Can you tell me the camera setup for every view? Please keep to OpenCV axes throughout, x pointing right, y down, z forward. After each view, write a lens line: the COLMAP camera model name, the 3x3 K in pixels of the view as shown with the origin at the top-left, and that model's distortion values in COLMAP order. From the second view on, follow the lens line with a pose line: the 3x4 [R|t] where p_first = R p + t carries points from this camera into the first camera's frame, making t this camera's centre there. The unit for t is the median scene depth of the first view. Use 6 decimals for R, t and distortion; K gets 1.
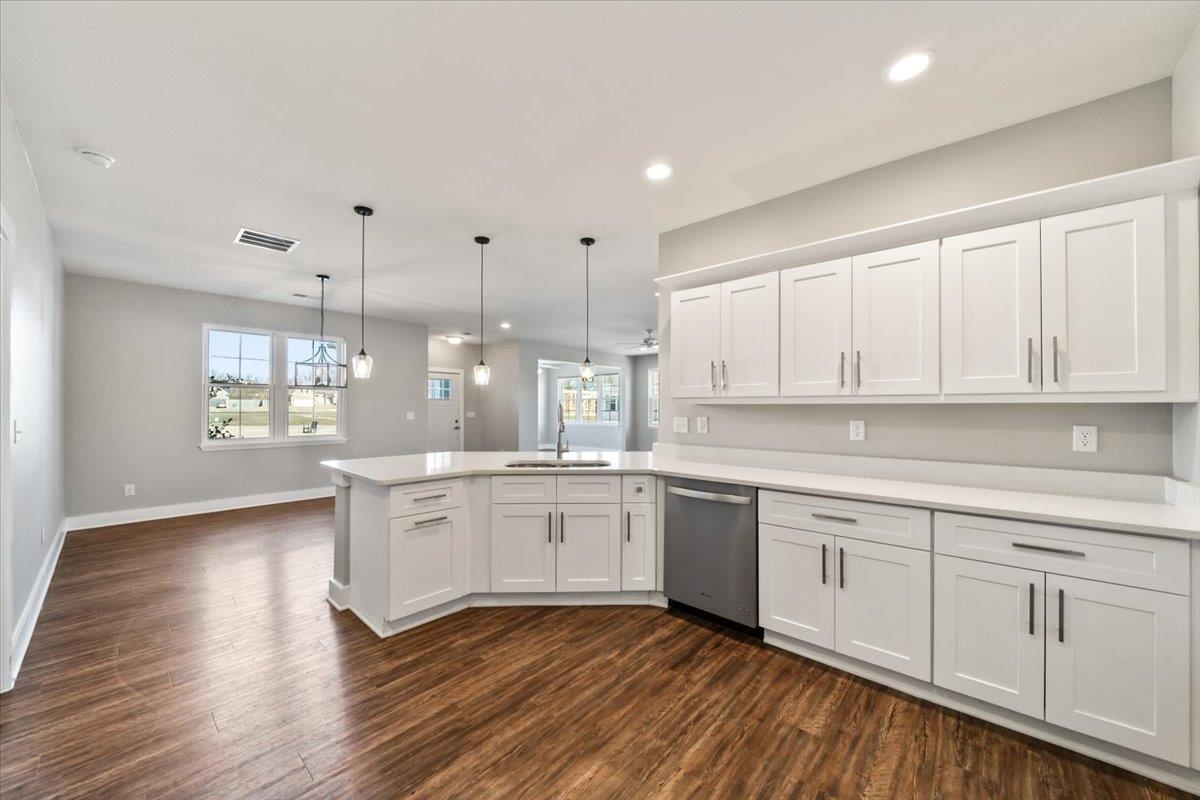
lens RADIAL K [[451.5, 0, 593.4], [0, 451.5, 403.2], [0, 0, 1]] dist [-0.001761, 0.000548]
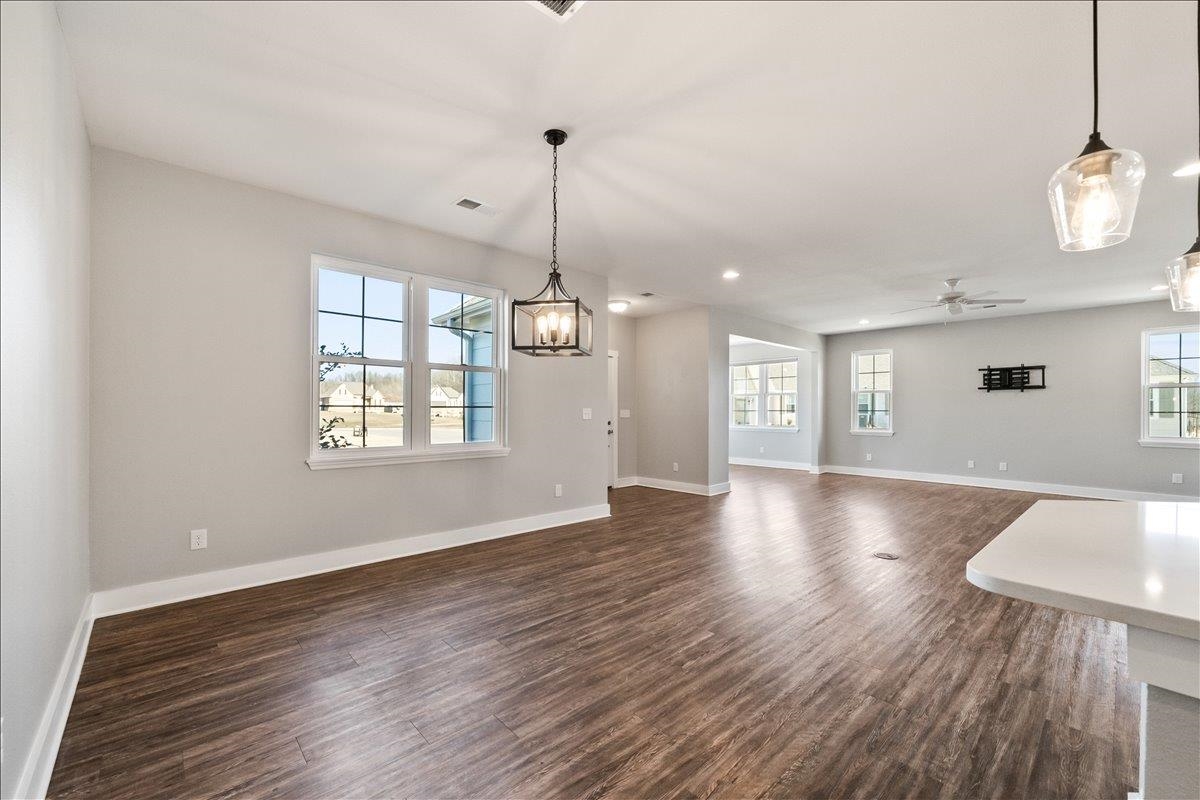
lens RADIAL K [[468.1, 0, 584.4], [0, 468.1, 408.8], [0, 0, 1]] dist [-0.001767, -0.000608]
pose [[0.996377, 0.003507, -0.084978, -0.831387], [-0.002903, 0.999970, 0.007235, 0.037343], [0.085000, -0.006962, 0.996357, 0.764435]]
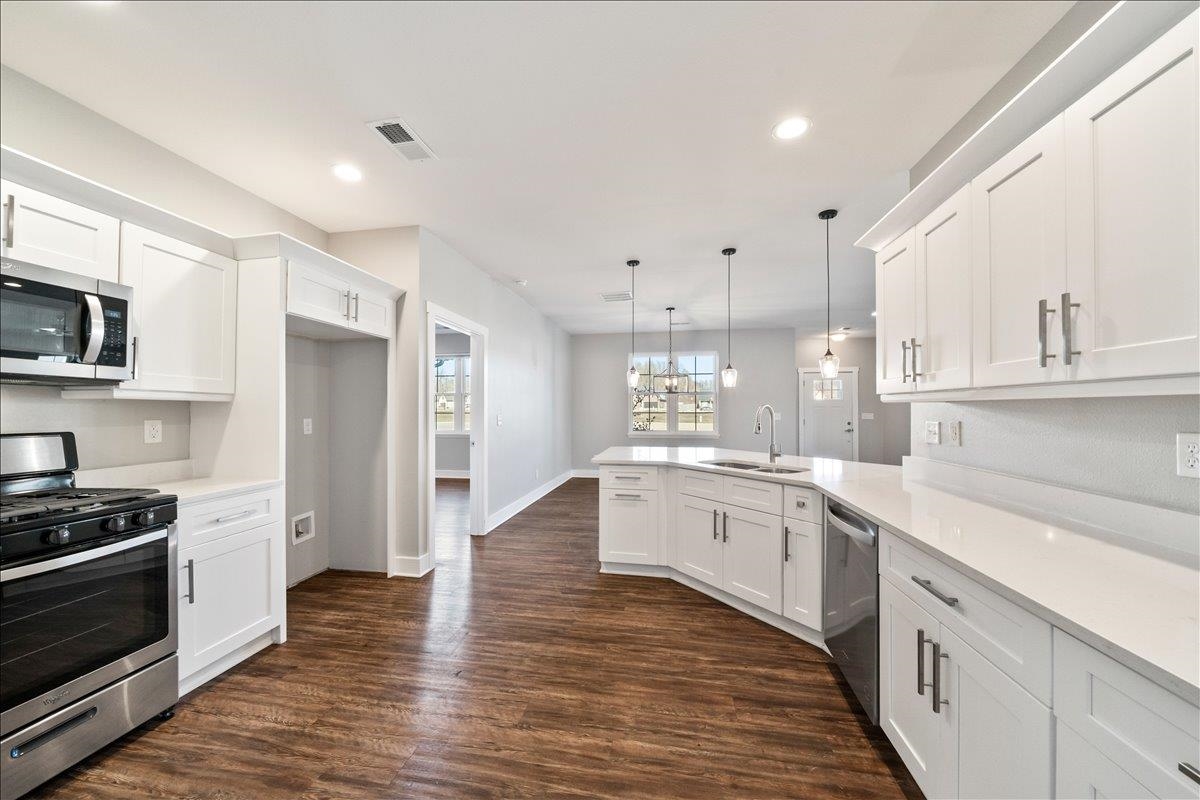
lens RADIAL K [[446.9, 0, 599.7], [0, 446.9, 403.7], [0, 0, 1]] dist [-0.003271, -0.000266]
pose [[0.510192, -0.012477, -0.859970, 0.673938], [0.010524, 0.999910, -0.008264, 0.005674], [0.859996, -0.004834, 0.510278, 0.264965]]
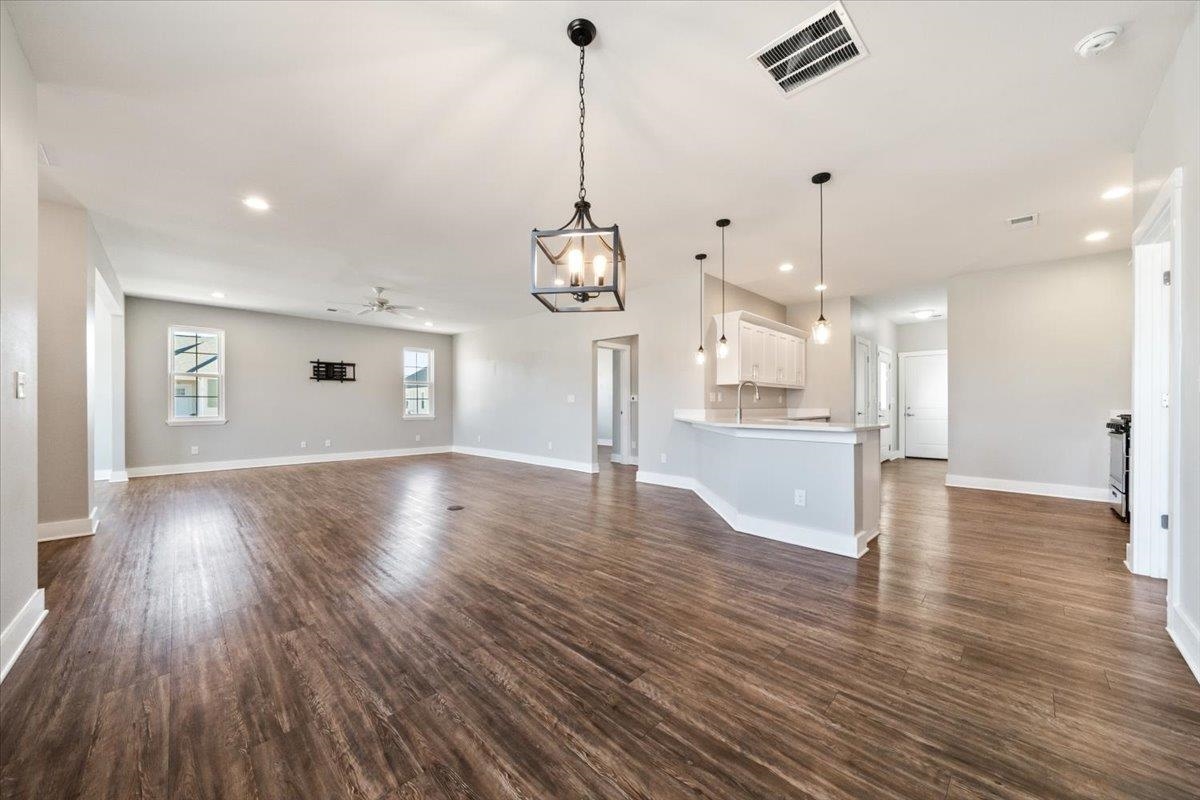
lens RADIAL K [[446.9, 0, 590.5], [0, 446.9, 406.7], [0, 0, 1]] dist [-0.003271, -0.000266]
pose [[0.034024, -0.002589, 0.999418, -1.525952], [-0.009608, 0.999950, 0.002917, 0.085063], [-0.999375, -0.009701, 0.033997, 1.492674]]
